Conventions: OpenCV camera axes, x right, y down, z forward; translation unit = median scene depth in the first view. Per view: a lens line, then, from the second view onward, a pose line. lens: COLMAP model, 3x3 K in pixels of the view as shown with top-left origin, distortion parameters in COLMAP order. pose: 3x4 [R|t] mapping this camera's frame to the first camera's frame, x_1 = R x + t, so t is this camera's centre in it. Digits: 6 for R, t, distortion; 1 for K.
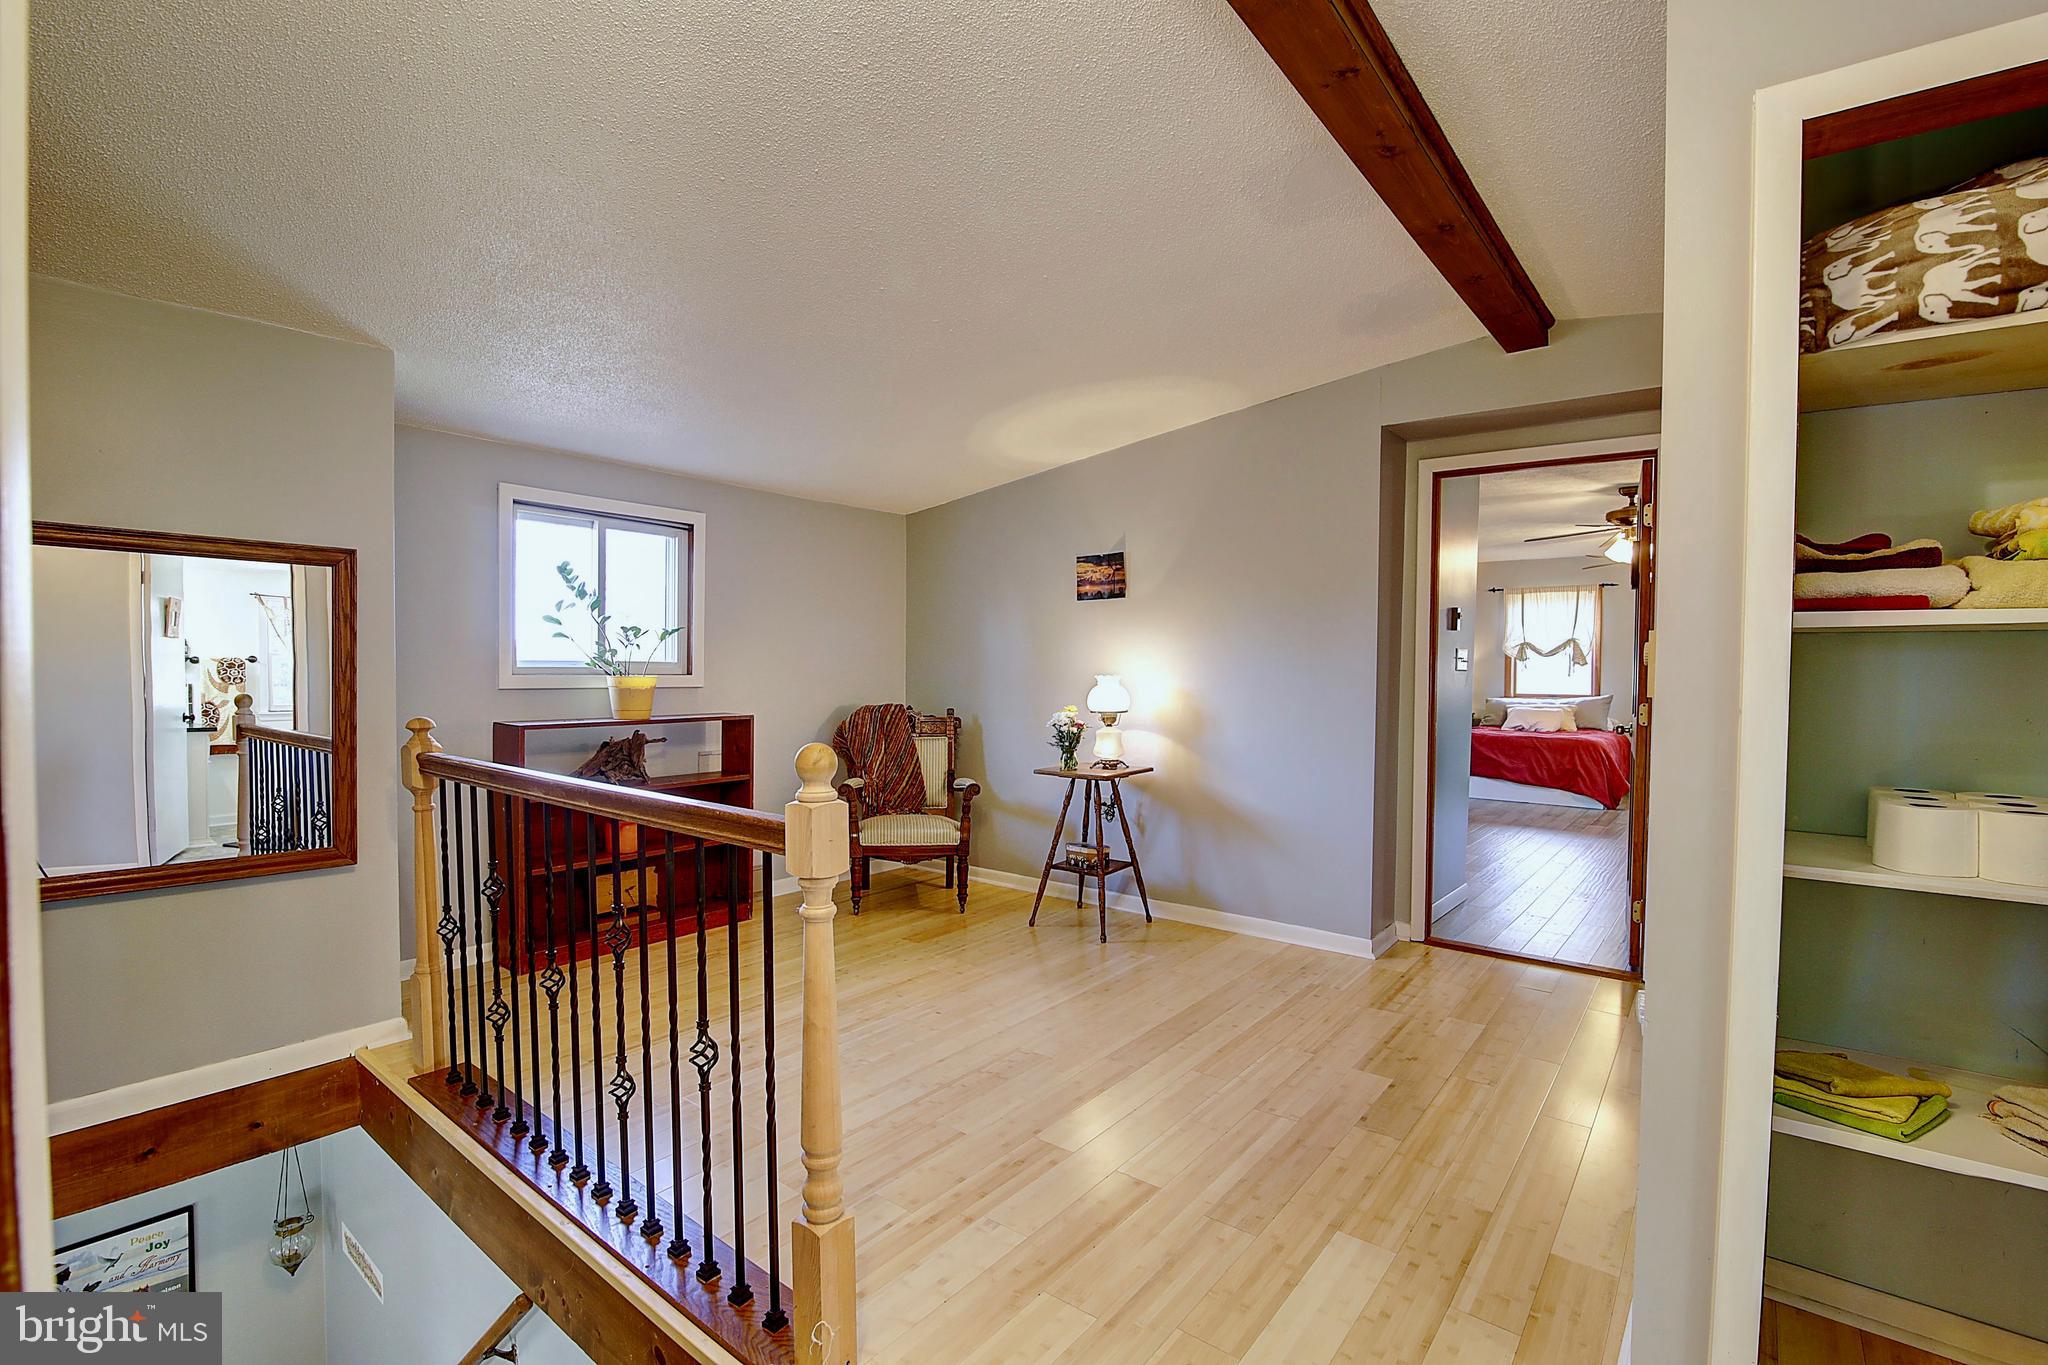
lens RADIAL K [[938.1, 0, 1021.7], [0, 938.1, 684.3], [0, 0, 1]] dist [-0.019797, 0.000600]
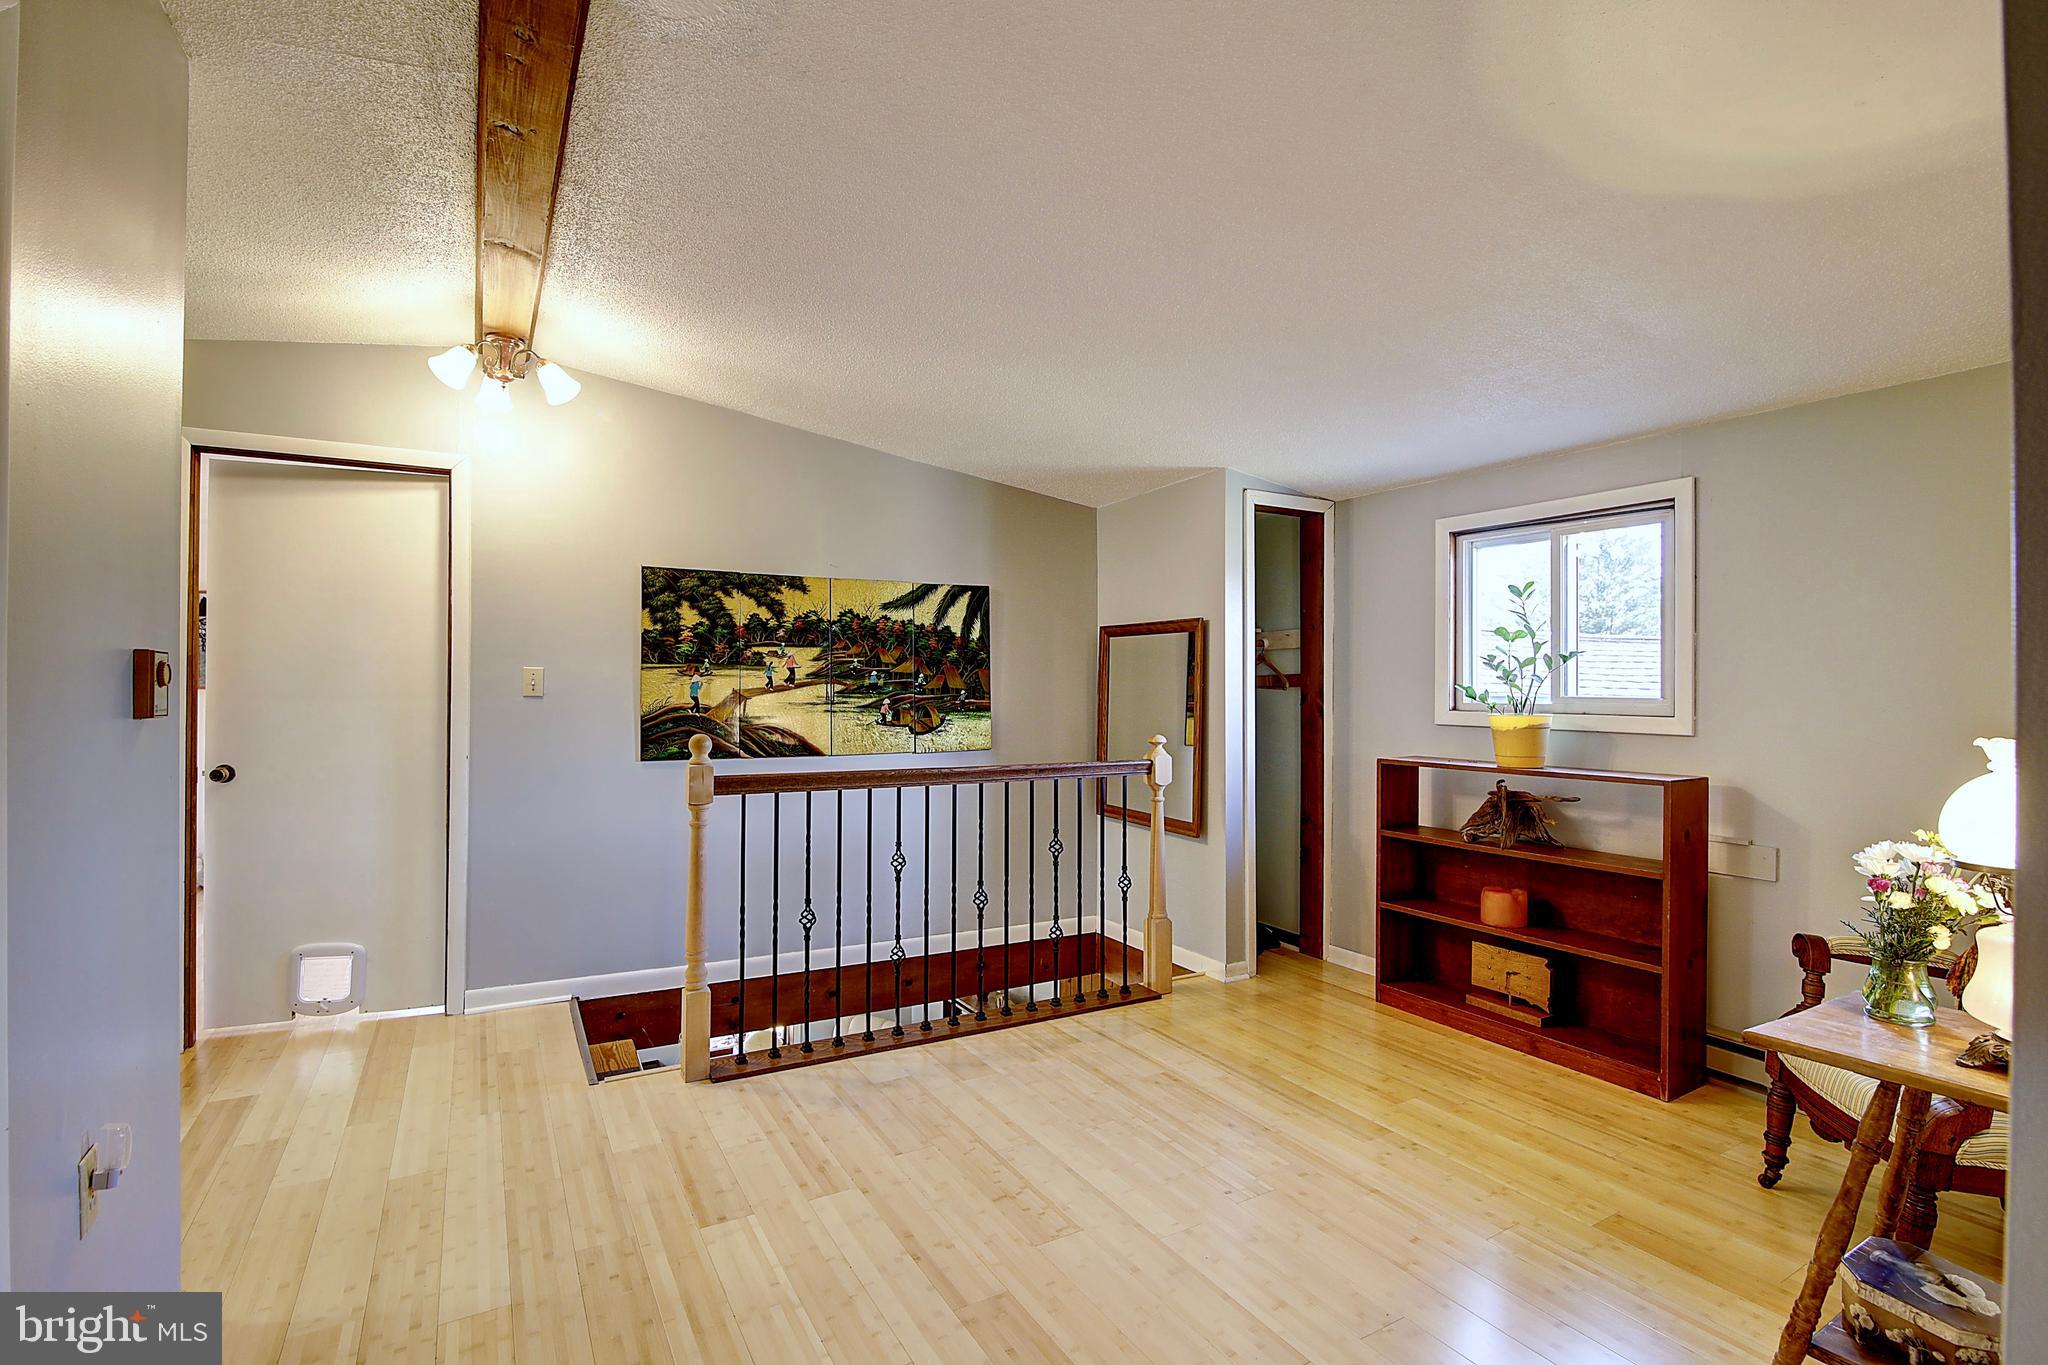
lens RADIAL K [[938.1, 0, 1021.7], [0, 938.1, 684.3], [0, 0, 1]] dist [-0.019797, 0.000600]
pose [[-0.372551, -0.019020, -0.927817, 0.933205], [-0.028958, 0.999541, -0.008863, -0.029086], [0.927560, 0.023565, -0.372931, 1.656625]]
